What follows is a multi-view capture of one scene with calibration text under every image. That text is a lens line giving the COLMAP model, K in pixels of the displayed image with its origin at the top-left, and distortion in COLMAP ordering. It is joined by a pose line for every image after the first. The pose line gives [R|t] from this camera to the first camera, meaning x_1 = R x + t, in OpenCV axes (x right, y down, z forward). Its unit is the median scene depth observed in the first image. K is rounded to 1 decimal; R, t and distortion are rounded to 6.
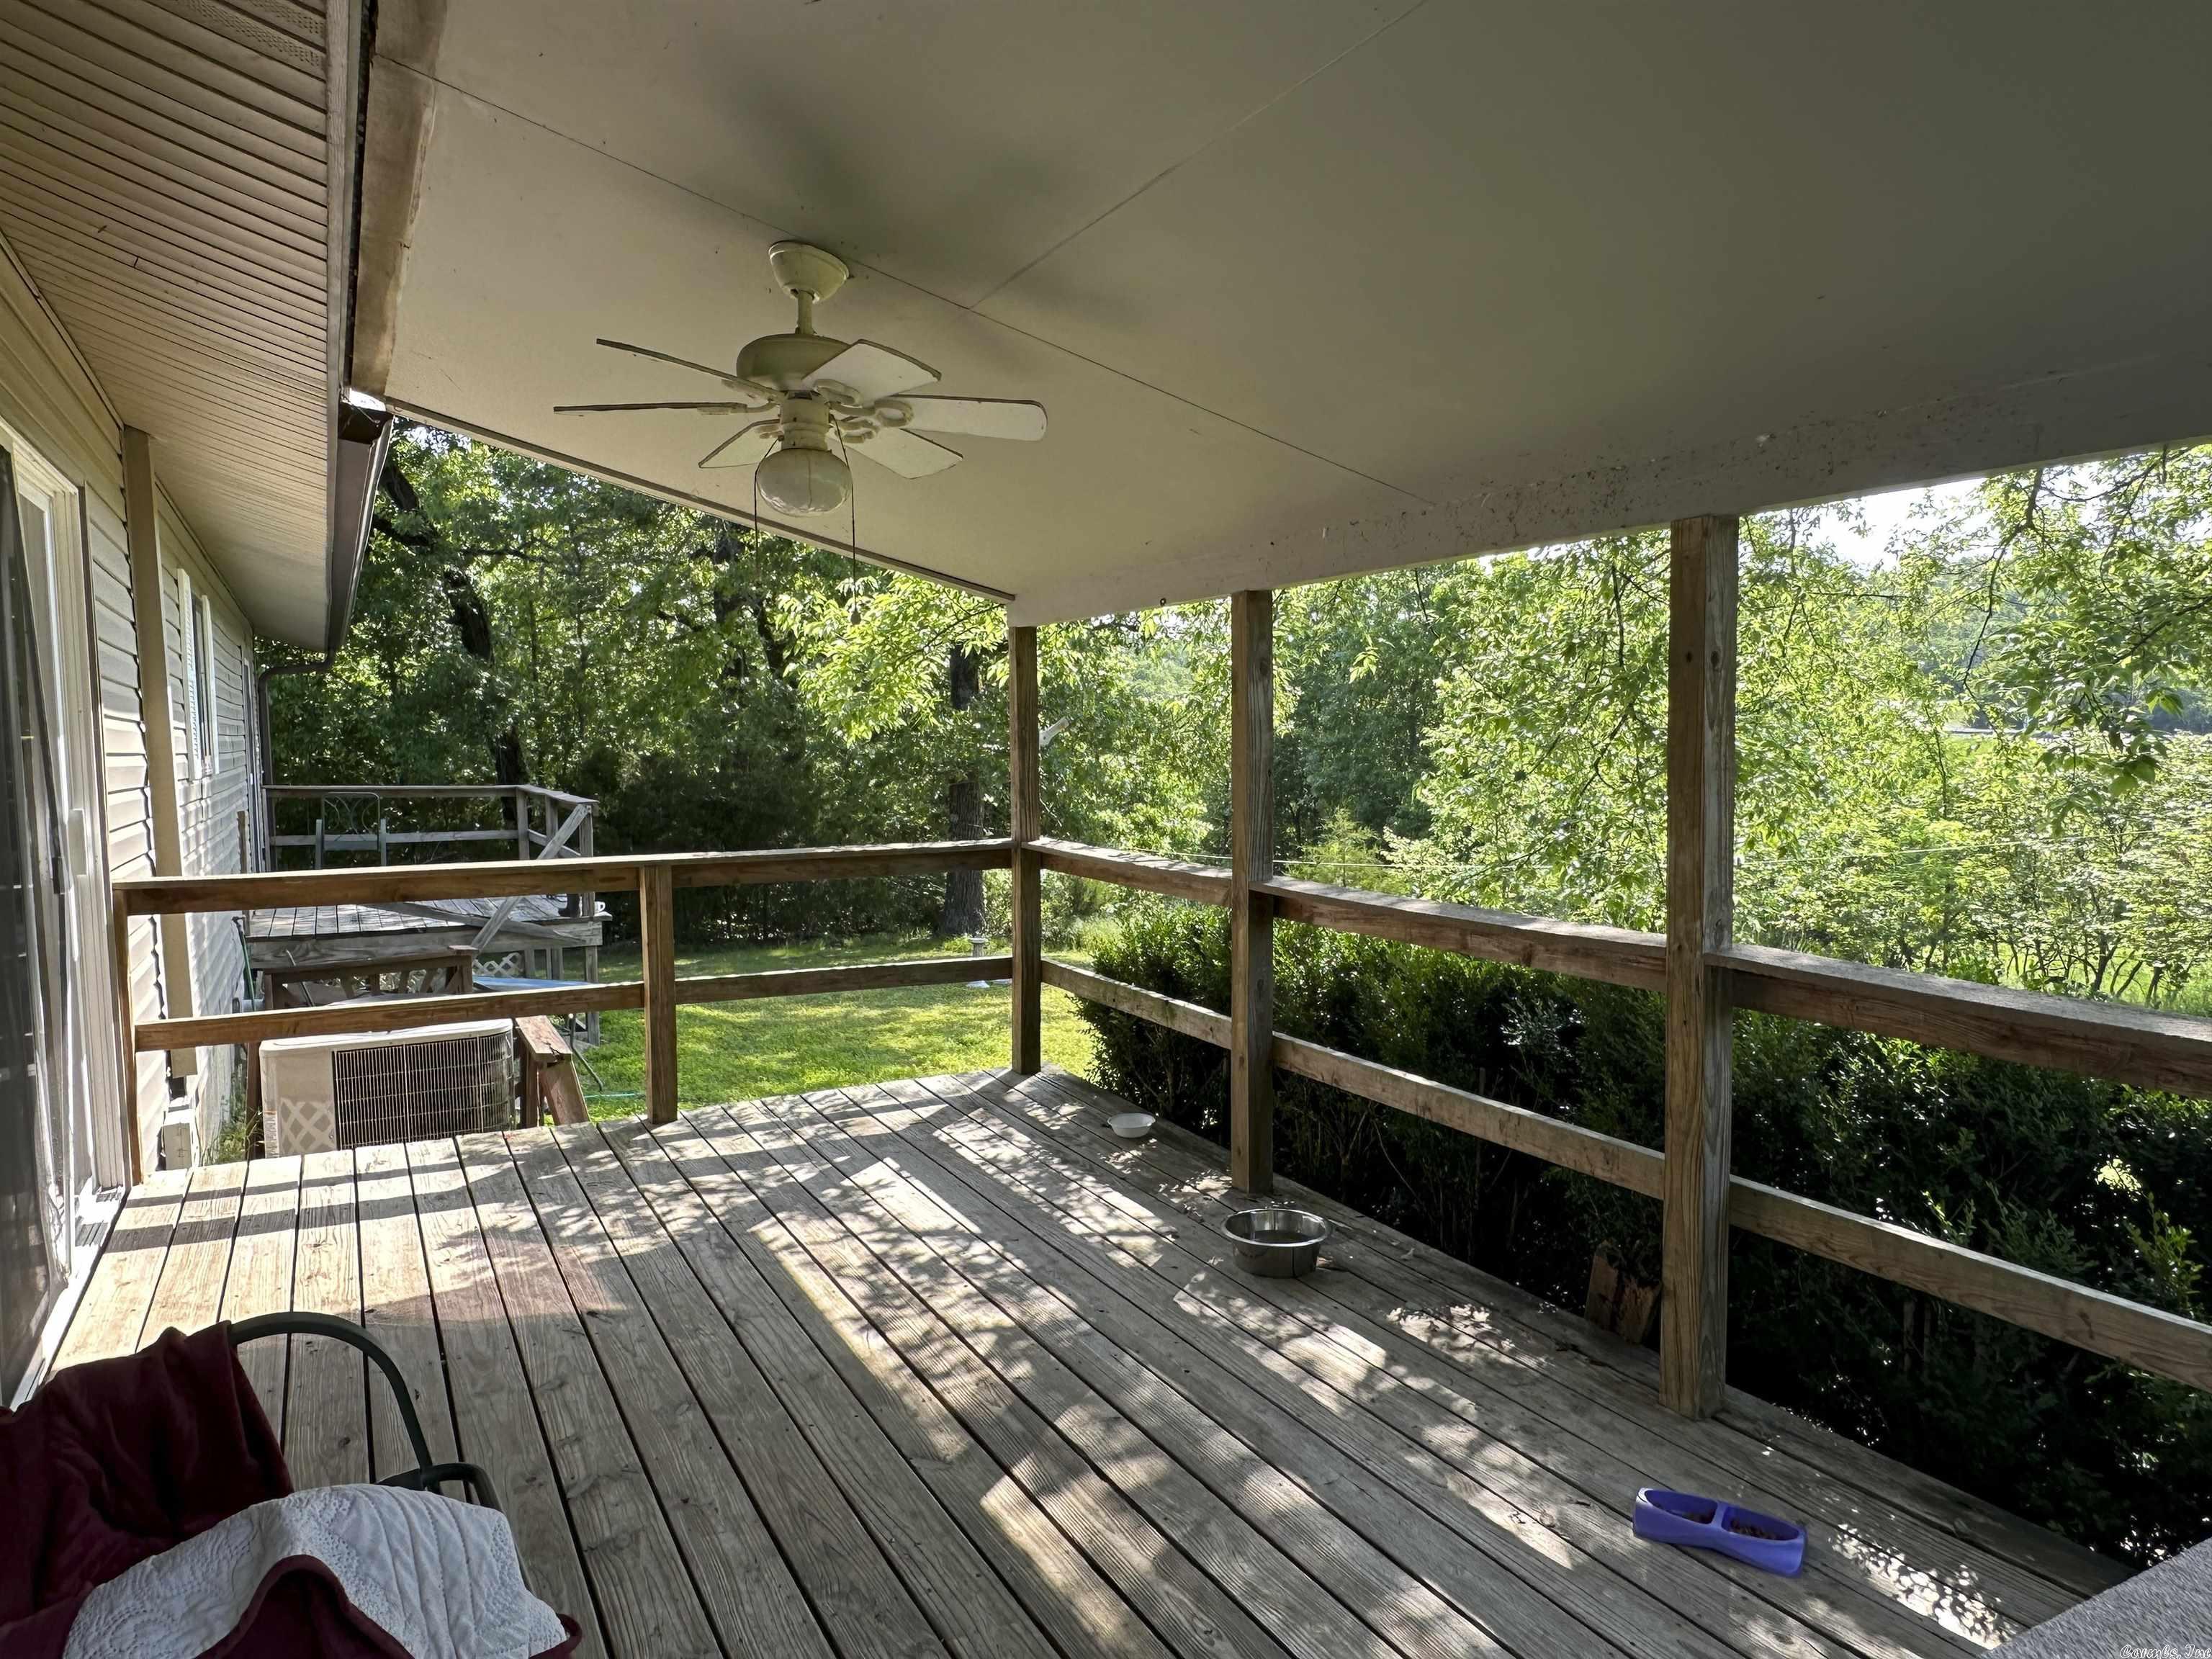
lens RADIAL K [[1408.8, 0, 1082.0], [0, 1408.8, 843.9], [0, 0, 1]] dist [-0.001197, -0.004360]
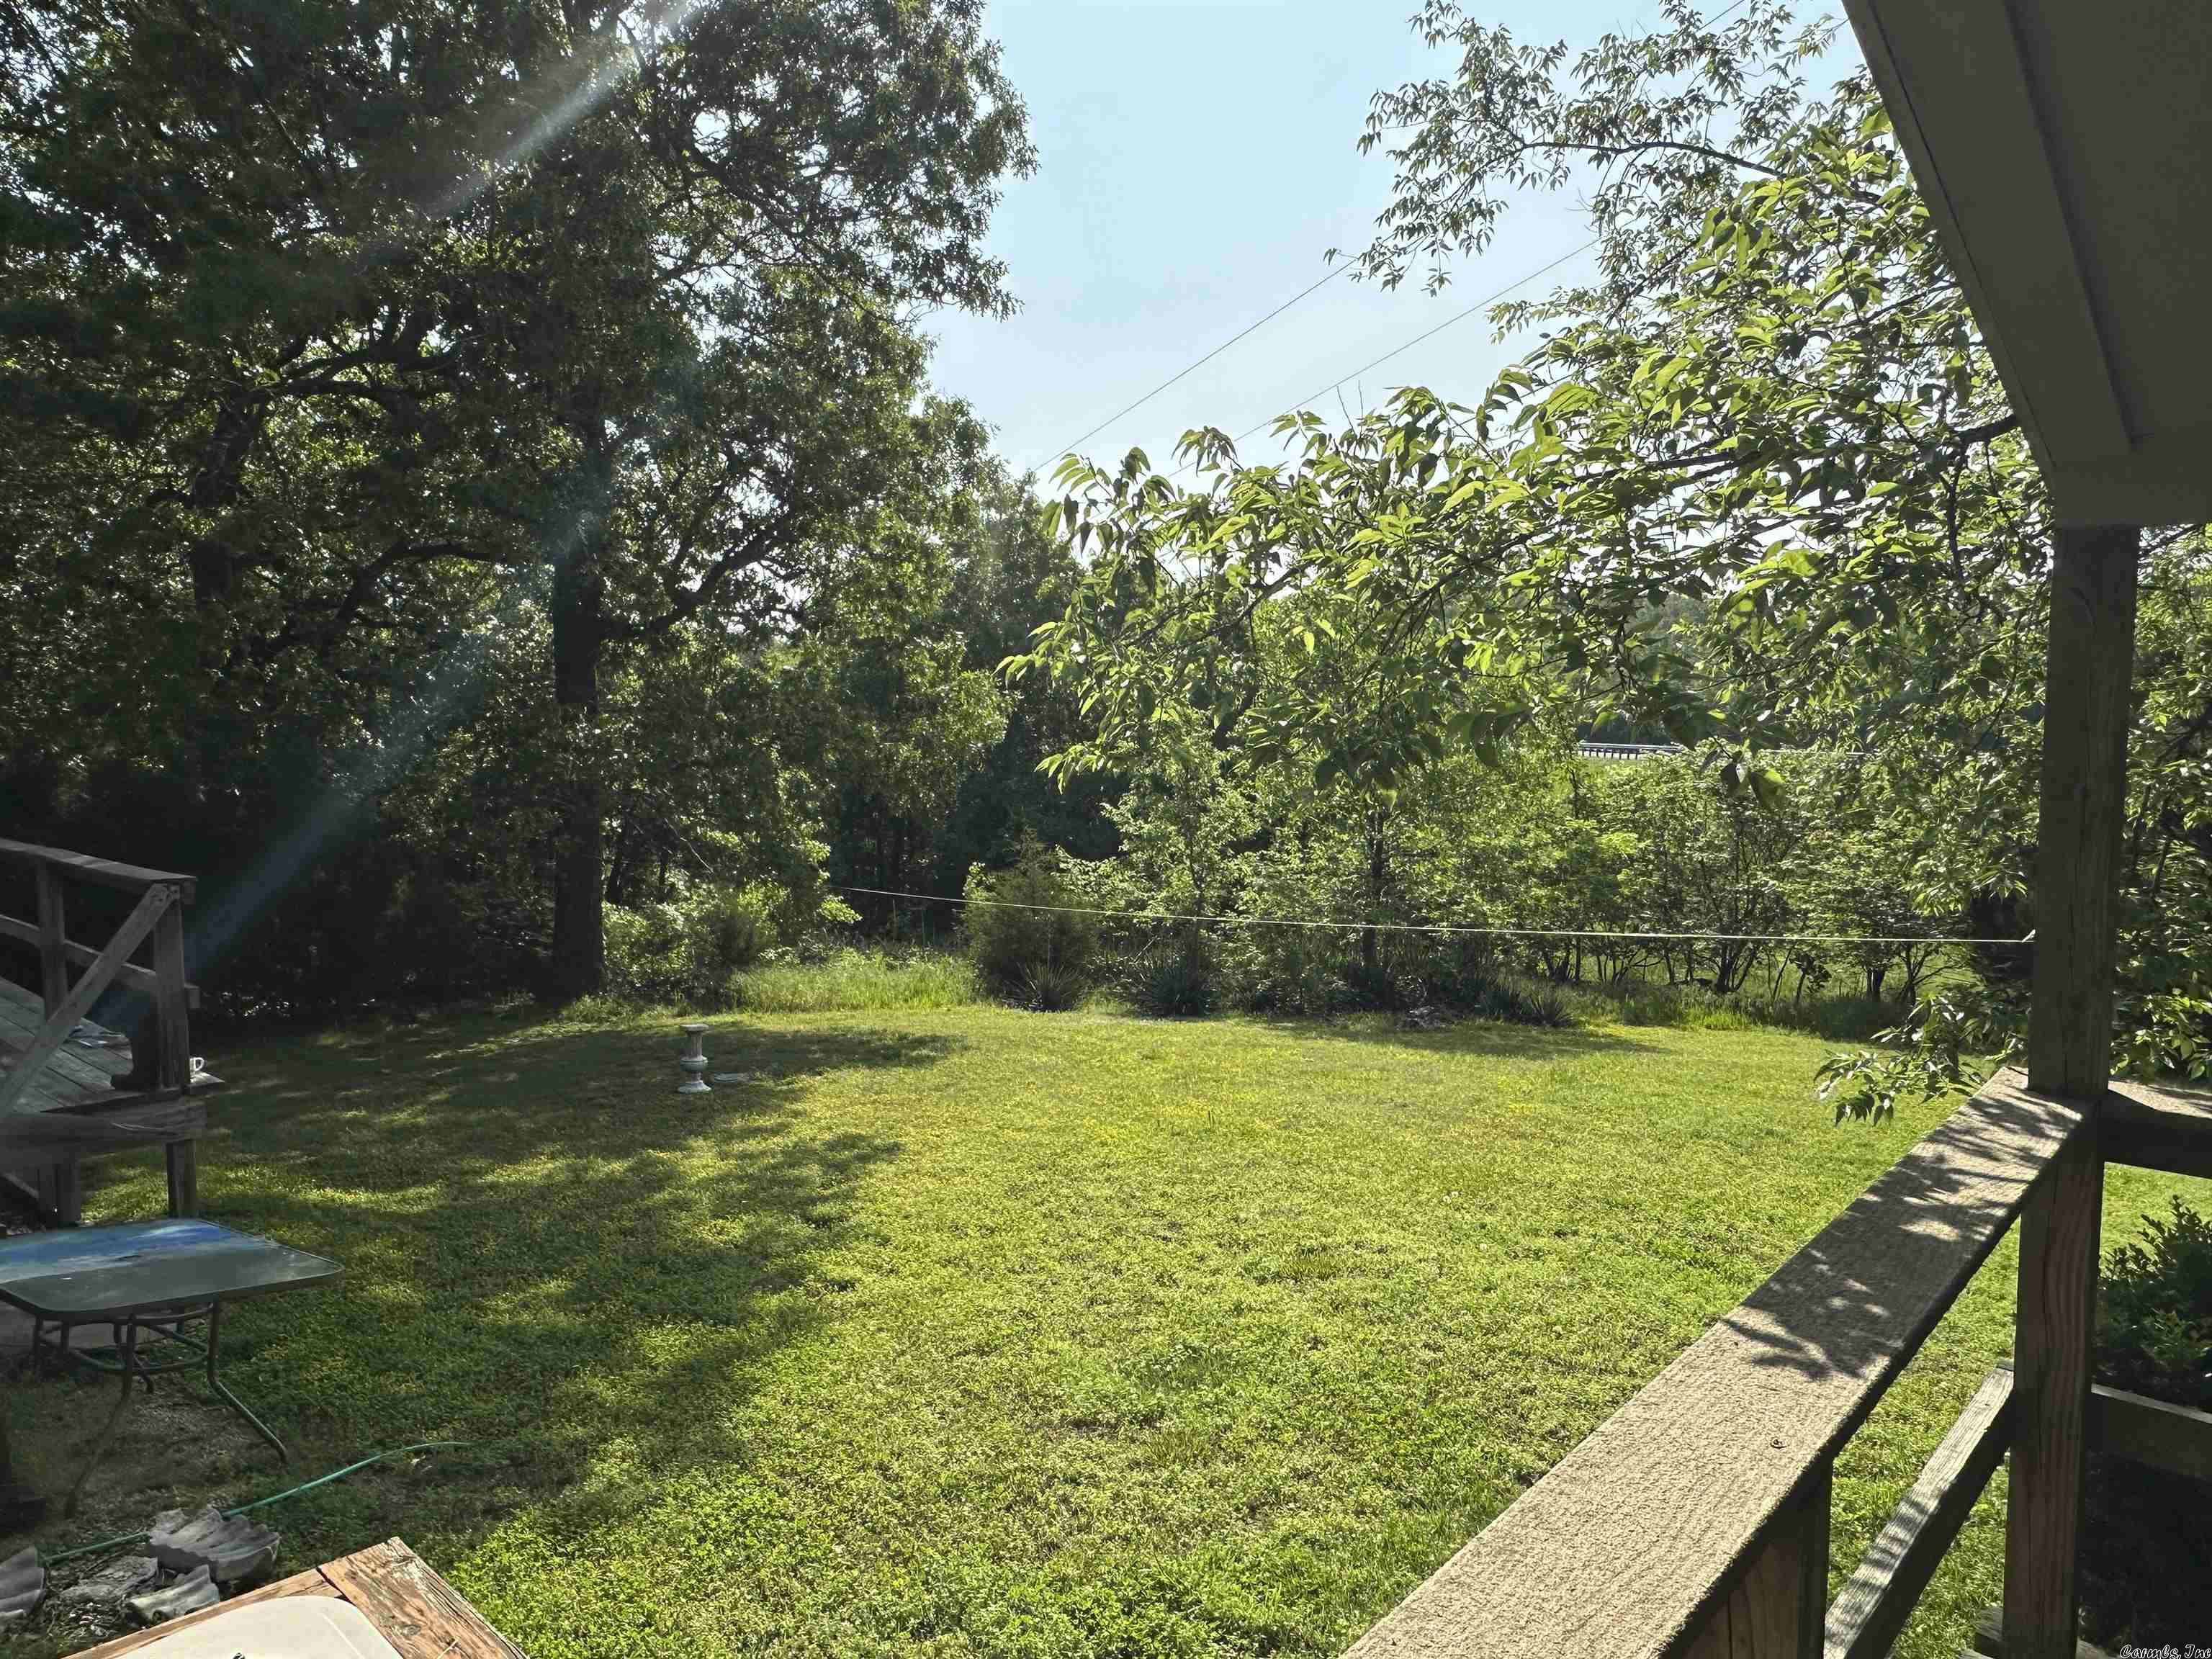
lens RADIAL K [[1408.8, 0, 1082.0], [0, 1408.8, 843.9], [0, 0, 1]] dist [-0.001197, -0.004360]
pose [[0.936471, -0.020678, 0.350134, -0.173516], [0.021126, 0.999774, 0.002542, -0.030424], [-0.350107, 0.005017, 0.936696, 0.300130]]
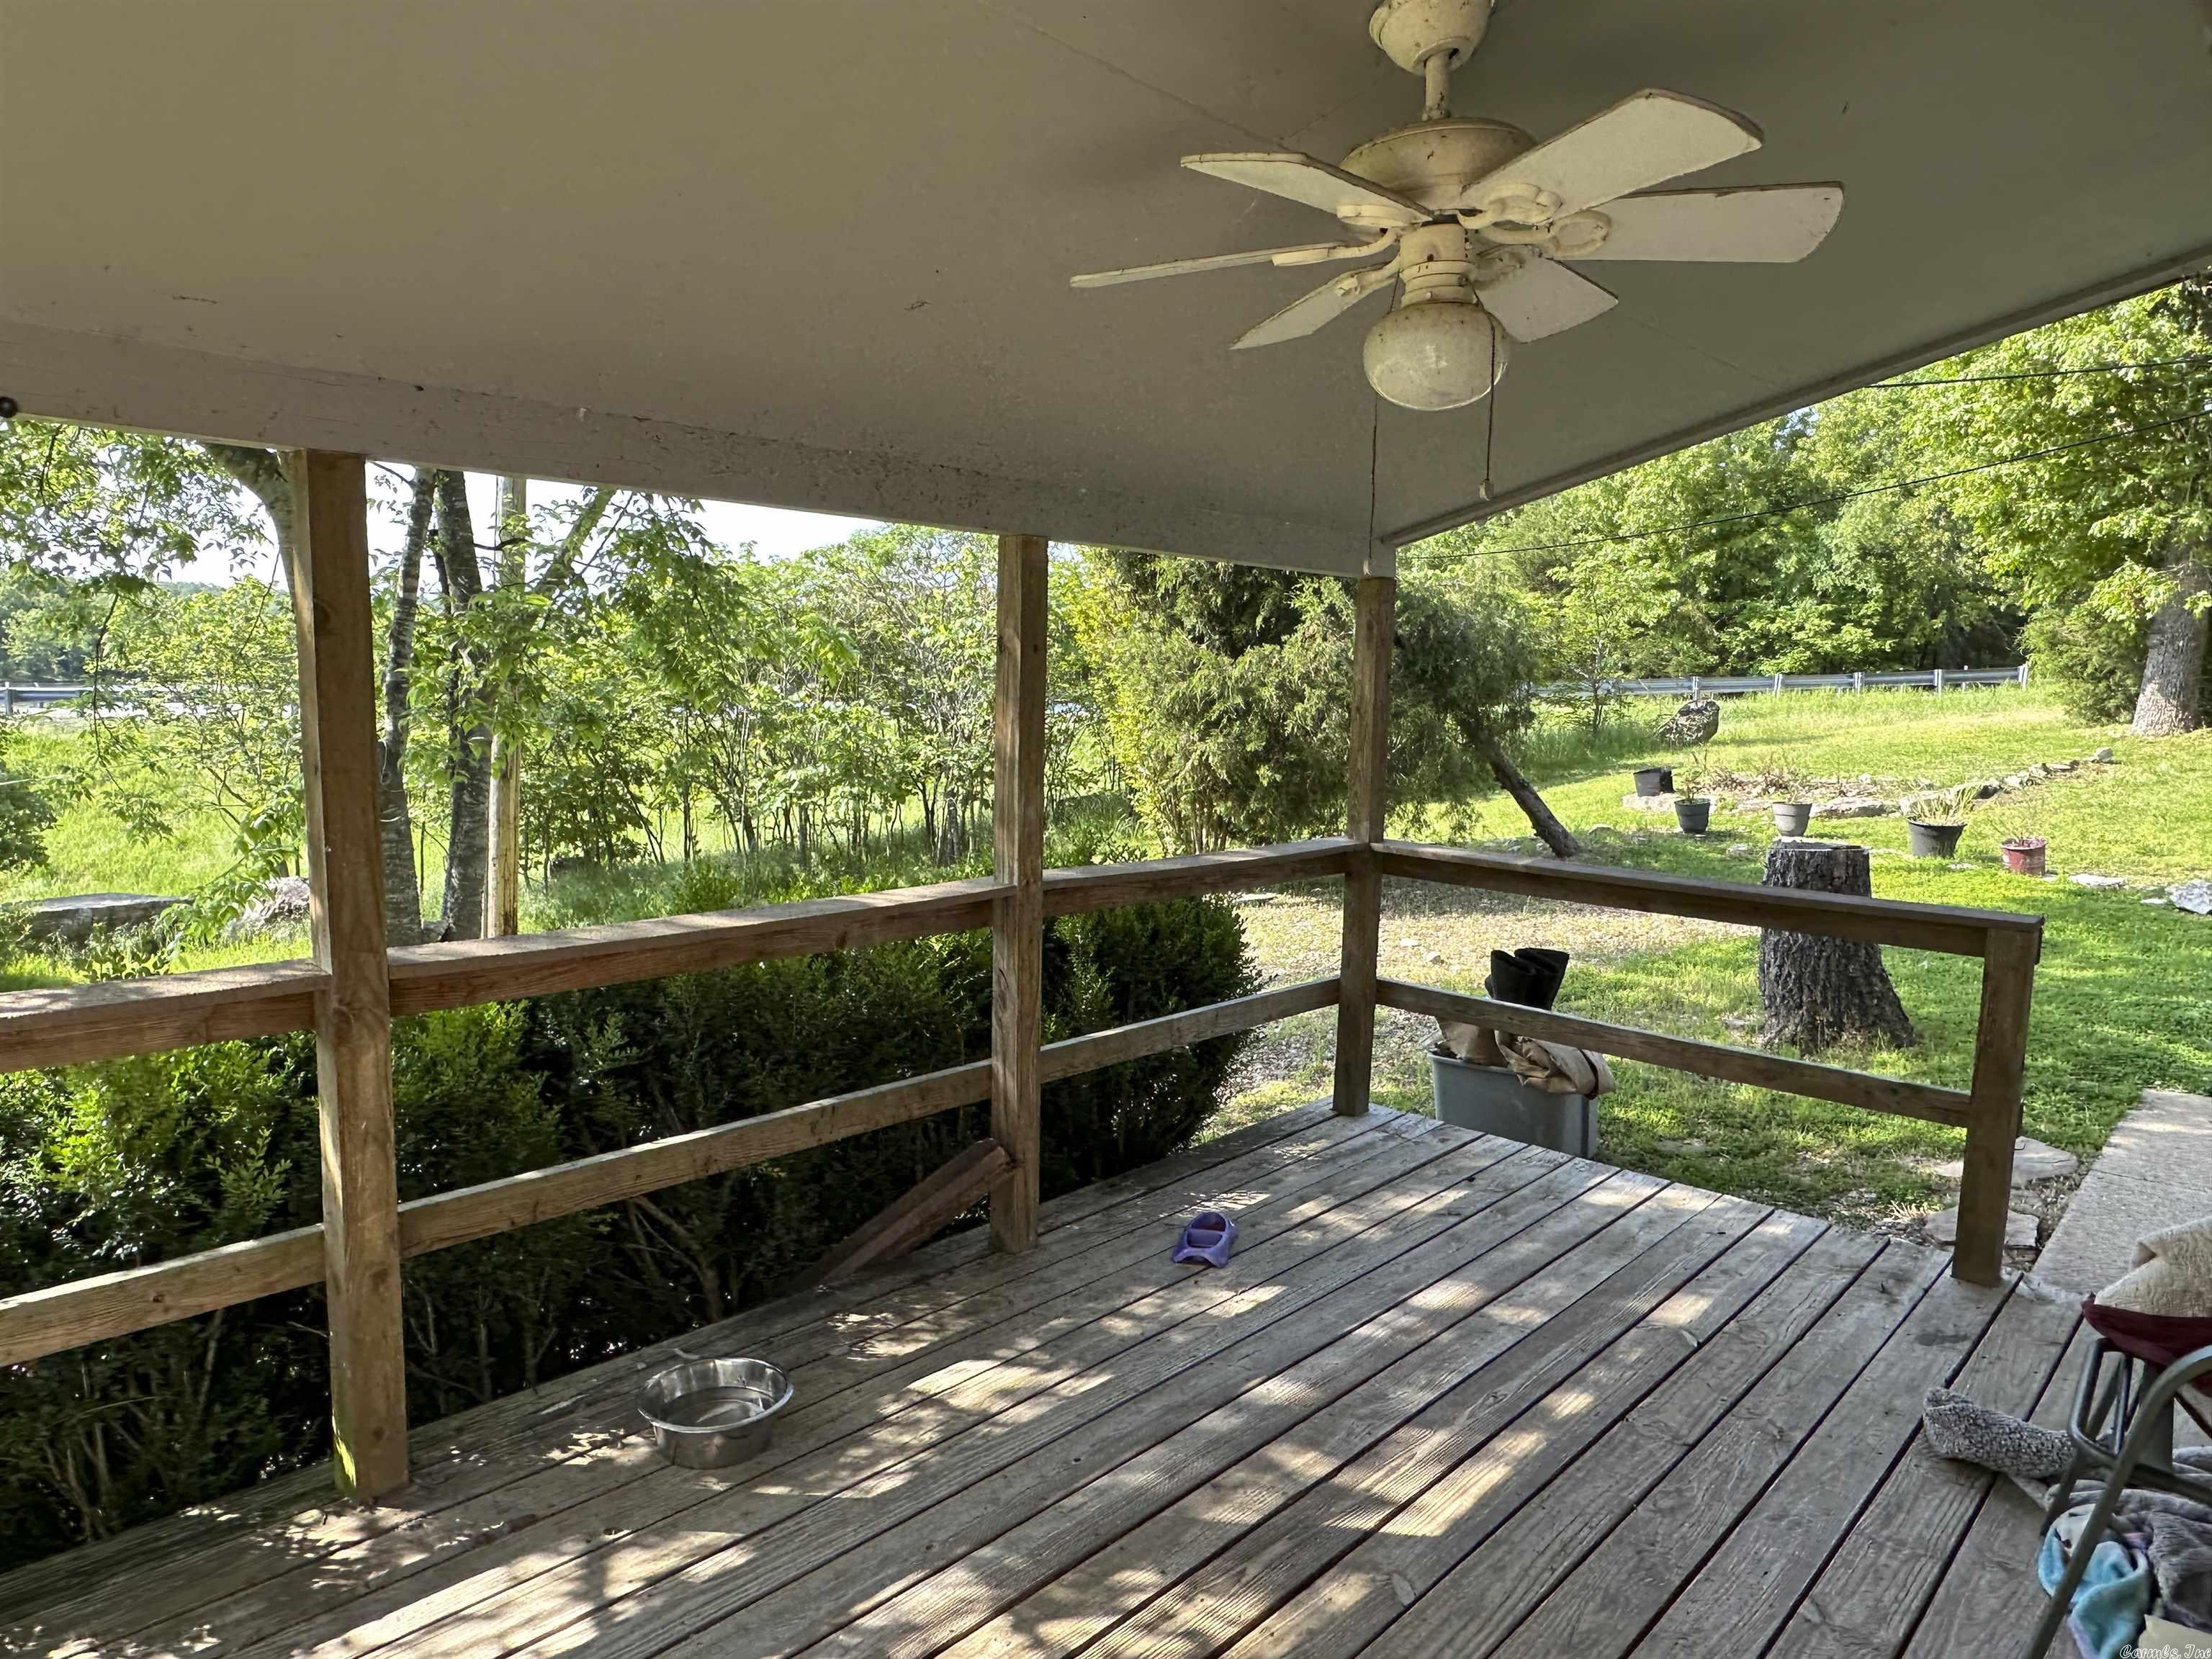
lens RADIAL K [[1408.8, 0, 1082.0], [0, 1408.8, 843.9], [0, 0, 1]] dist [-0.001197, -0.004360]
pose [[-0.314942, -0.108144, 0.942930, -0.700386], [0.062809, 0.988935, 0.134399, -0.116418], [-0.947030, 0.101552, -0.304664, 1.218420]]
